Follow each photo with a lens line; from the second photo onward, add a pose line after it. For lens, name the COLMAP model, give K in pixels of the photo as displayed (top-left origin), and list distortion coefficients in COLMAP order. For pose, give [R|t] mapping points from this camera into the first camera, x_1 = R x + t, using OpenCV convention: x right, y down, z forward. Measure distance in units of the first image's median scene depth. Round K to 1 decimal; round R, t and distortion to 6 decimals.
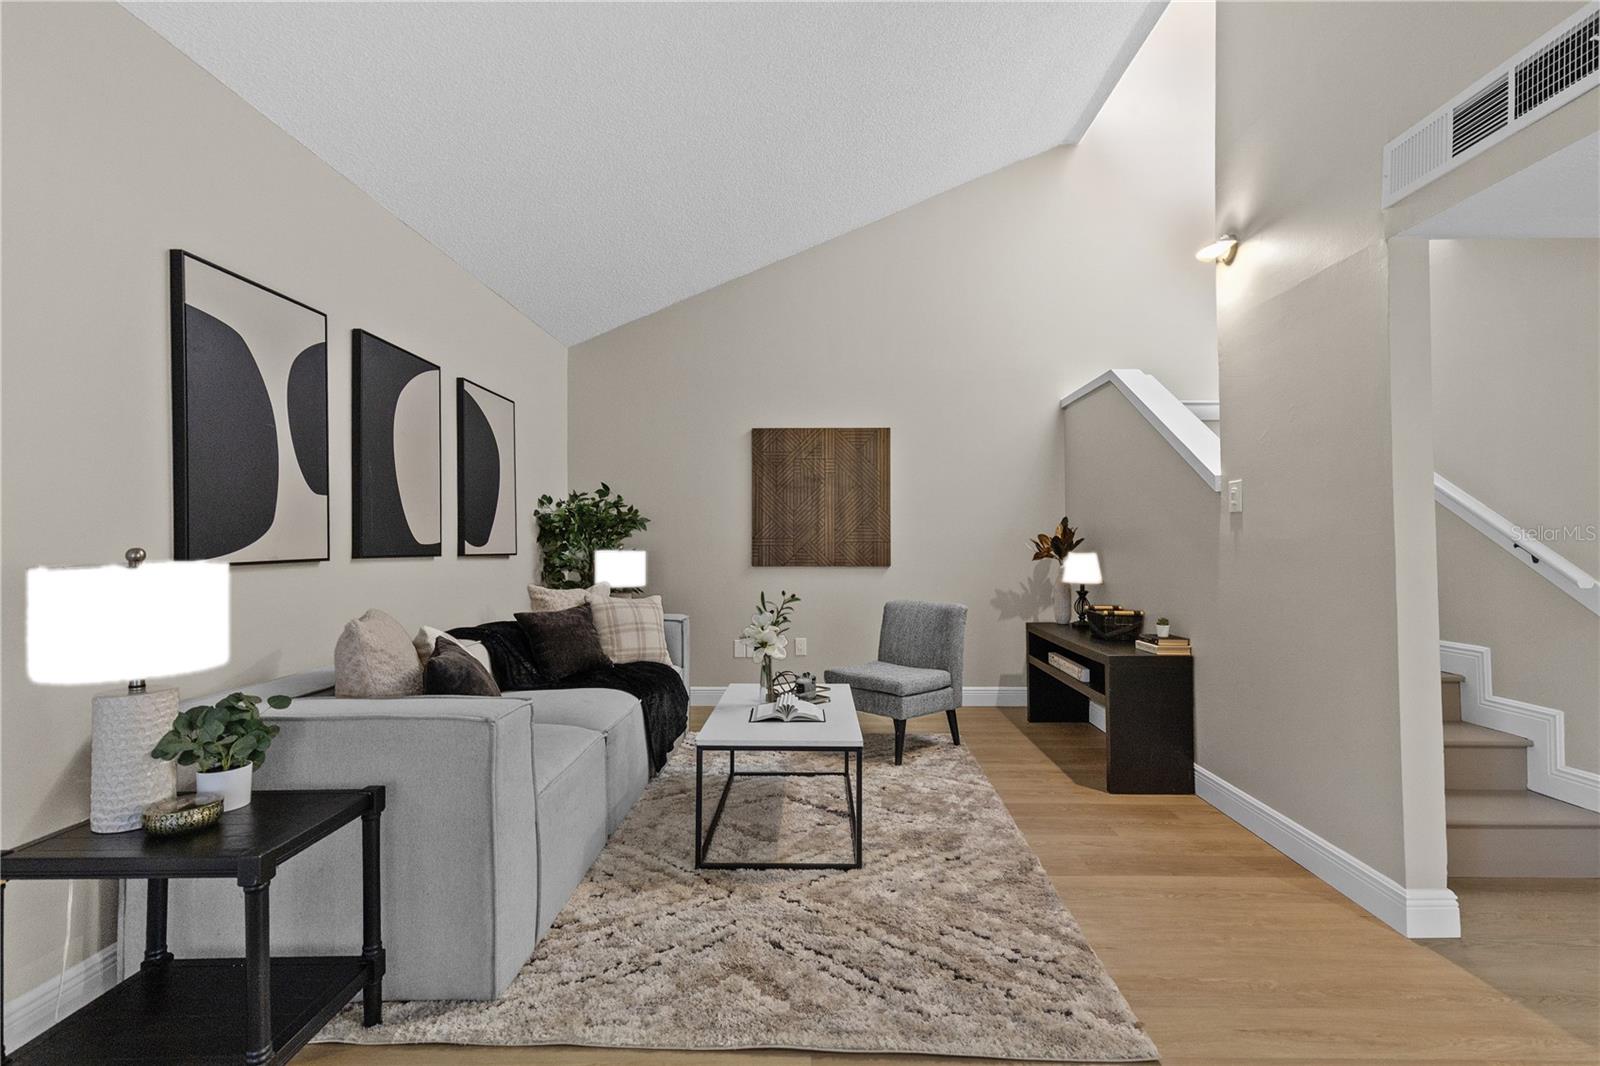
lens RADIAL K [[722.3, 0, 803.6], [0, 722.3, 528.6], [0, 0, 1]] dist [0.007811, -0.000697]
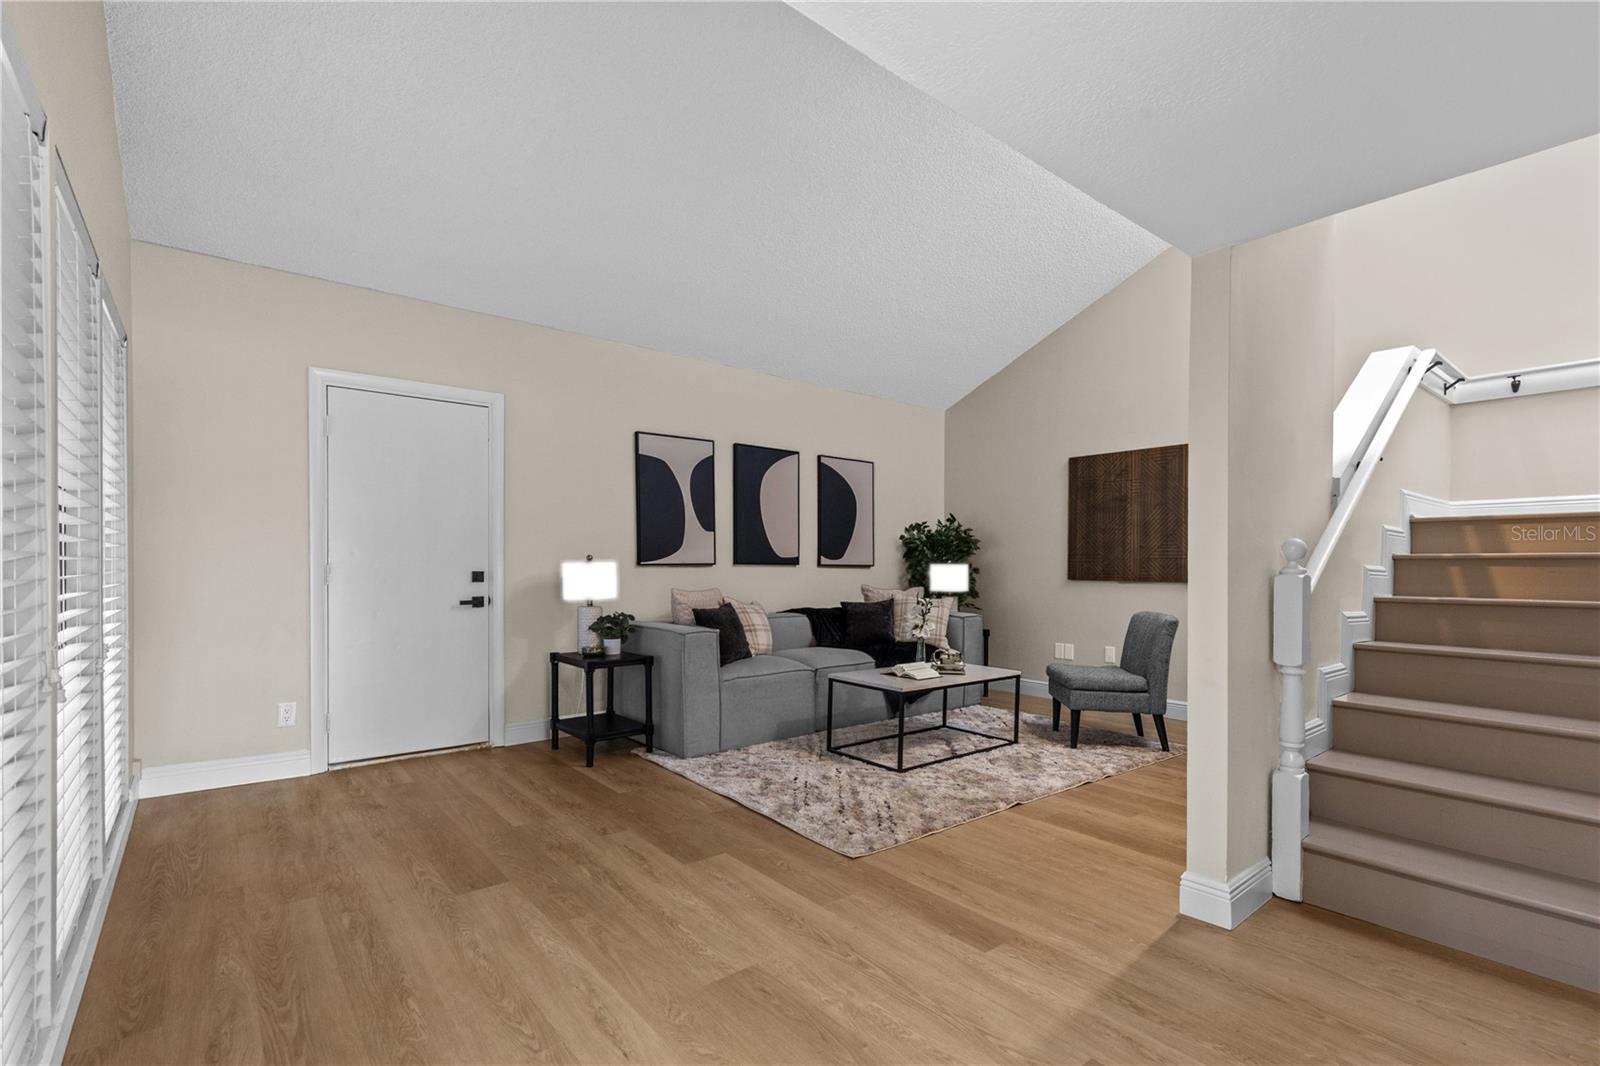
lens RADIAL K [[722.3, 0, 817.6], [0, 722.3, 571.3], [0, 0, 1]] dist [0.007811, -0.000697]
pose [[0.652803, 0.013415, -0.757409, 0.846433], [0.006639, 0.999703, 0.023429, 0.015520], [0.757499, -0.020323, 0.652520, -0.068645]]
